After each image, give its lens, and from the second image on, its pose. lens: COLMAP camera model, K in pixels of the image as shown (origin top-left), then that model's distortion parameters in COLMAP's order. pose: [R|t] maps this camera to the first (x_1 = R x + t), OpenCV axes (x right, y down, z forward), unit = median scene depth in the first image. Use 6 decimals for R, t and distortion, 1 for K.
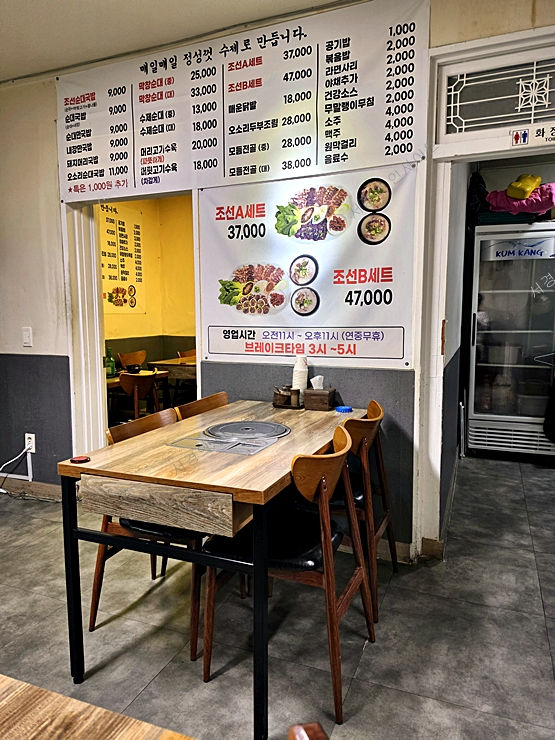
lens RADIAL K [[515.8, 0, 255.5], [0, 515.8, 372.8], [0, 0, 1]] dist [0.069931, -0.121949]
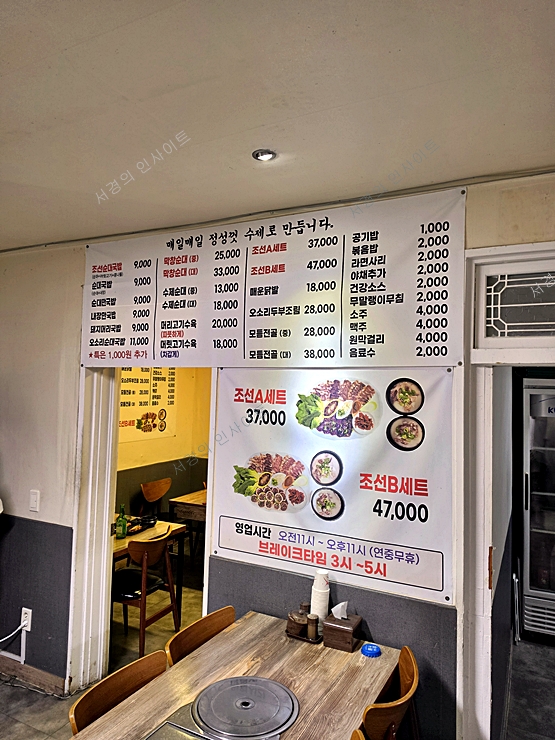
lens RADIAL K [[515.8, 0, 255.5], [0, 515.8, 372.8], [0, 0, 1]] dist [0.069931, -0.121949]
pose [[0.996249, 0.026759, -0.082293, 0.040613], [-0.039866, 0.985982, -0.162018, -0.209600], [0.076804, 0.164691, 0.983350, 0.086530]]
